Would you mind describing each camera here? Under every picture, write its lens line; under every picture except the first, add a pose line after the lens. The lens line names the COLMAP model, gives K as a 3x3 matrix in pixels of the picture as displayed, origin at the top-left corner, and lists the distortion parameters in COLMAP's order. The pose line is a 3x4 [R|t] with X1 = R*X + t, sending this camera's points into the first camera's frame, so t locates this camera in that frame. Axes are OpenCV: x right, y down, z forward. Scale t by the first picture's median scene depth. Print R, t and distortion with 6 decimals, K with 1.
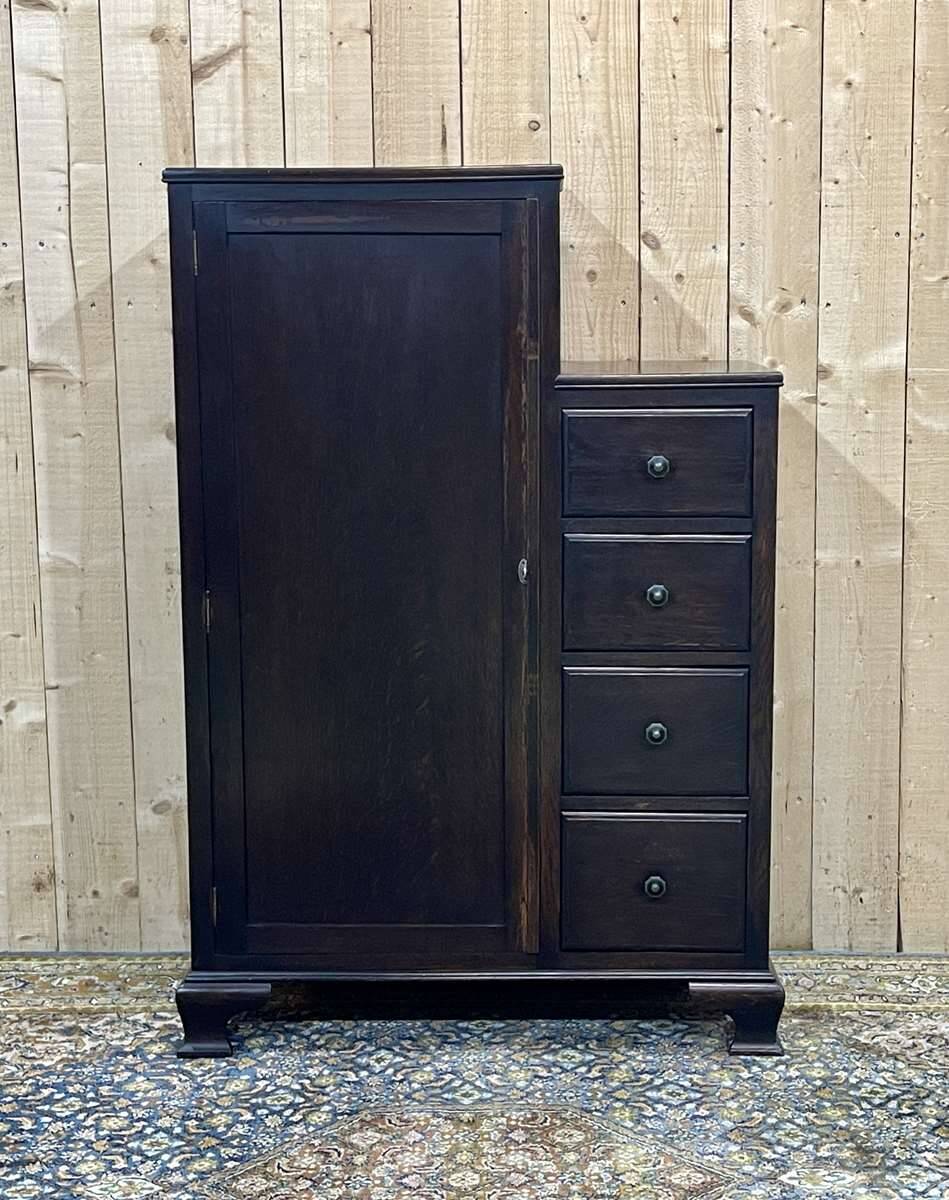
lens RADIAL K [[1979.3, 0, 533.4], [0, 1979.3, 601.0], [0, 0, 1]] dist [0.142345, -0.499169]
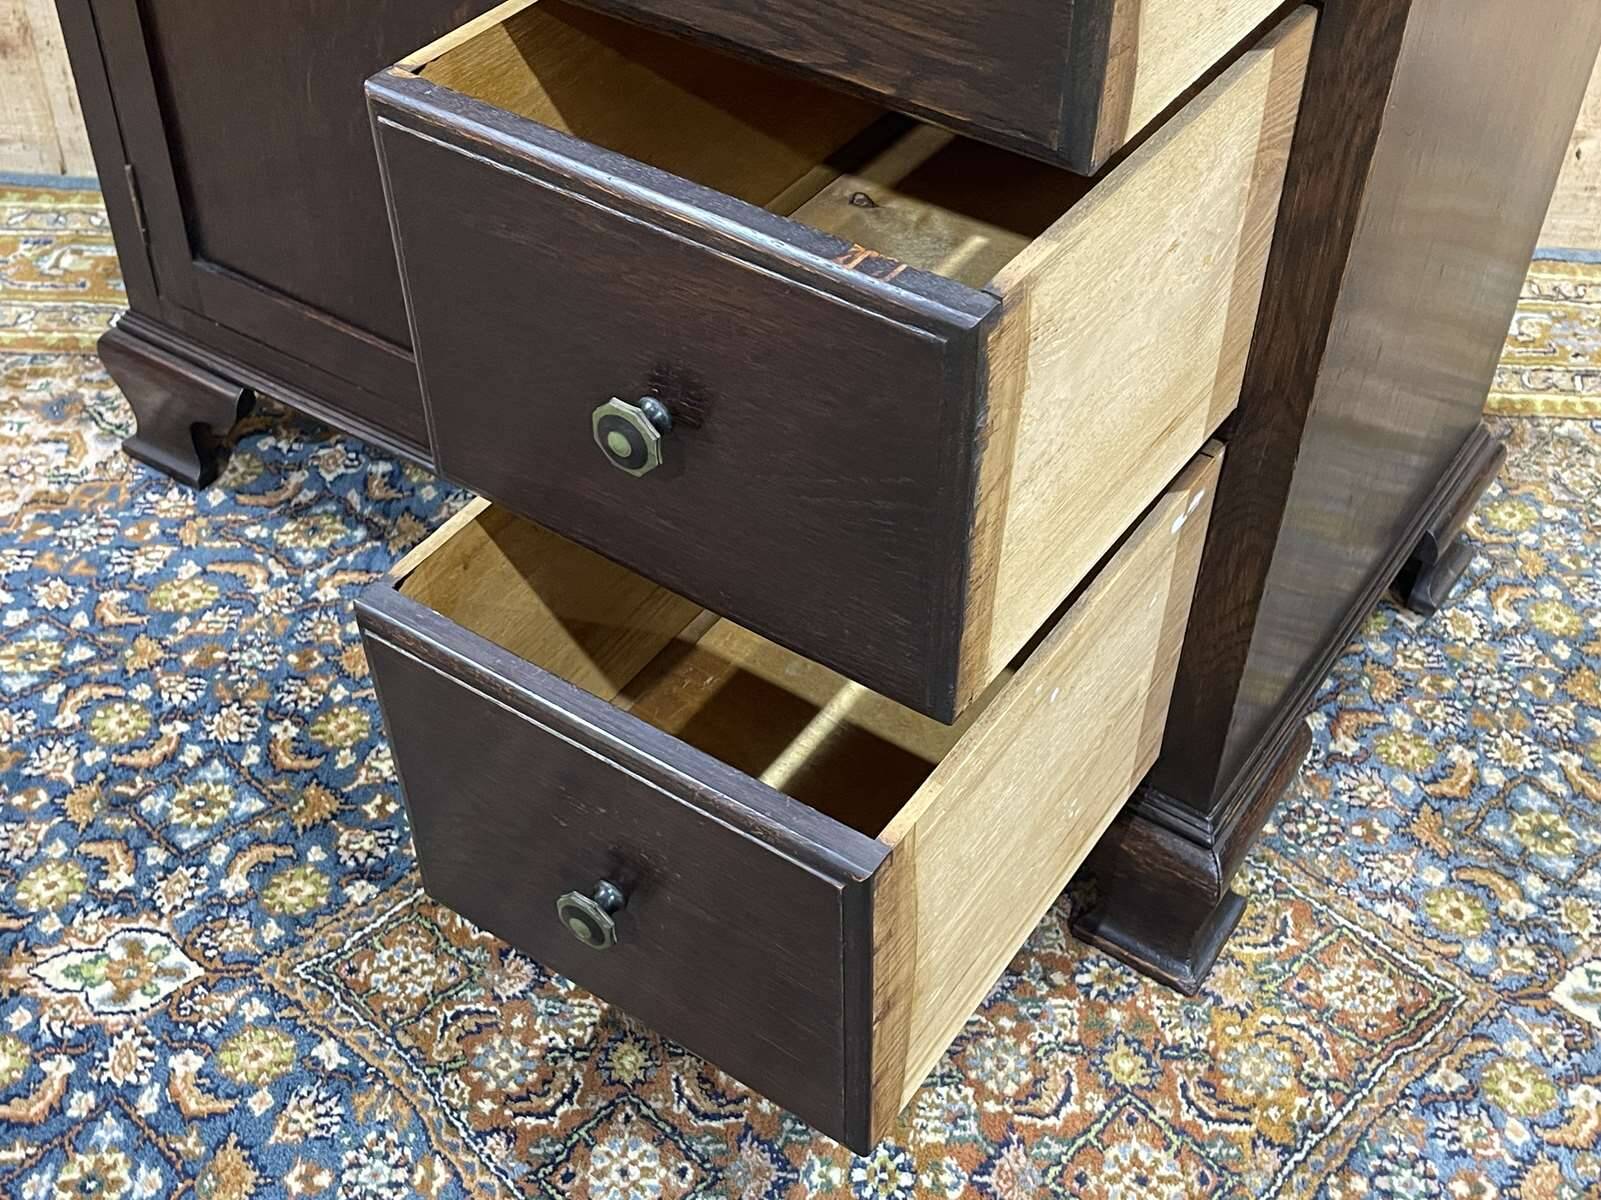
lens RADIAL K [[1950.8, 0, 826.4], [0, 1950.8, 609.9], [0, 0, 1]] dist [0.066560, -0.152962]
pose [[0.998843, 0.038009, 0.029465, -0.048199], [-0.047841, 0.847857, 0.528062, -0.013729], [-0.004911, -0.528861, 0.848694, 0.525553]]
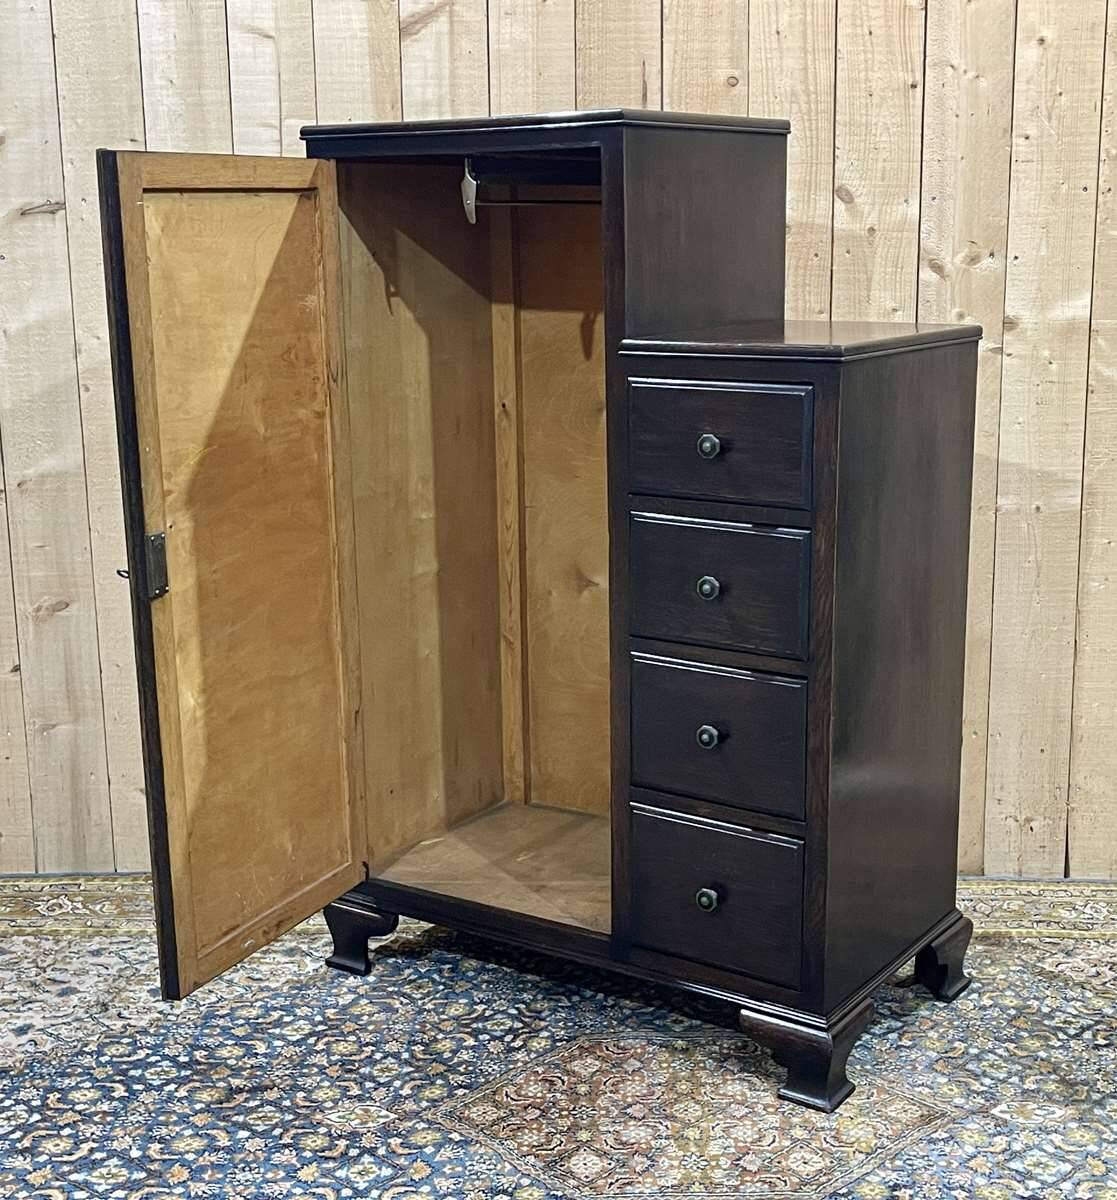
lens RADIAL K [[1758.0, 0, 608.6], [0, 1758.0, 612.2], [0, 0, 1]] dist [0.121600, -0.395379]
pose [[0.999937, 0.004107, -0.010456, -0.052950], [-0.003526, 0.998483, 0.054956, -0.015686], [0.010666, -0.054915, 0.998434, 0.073465]]
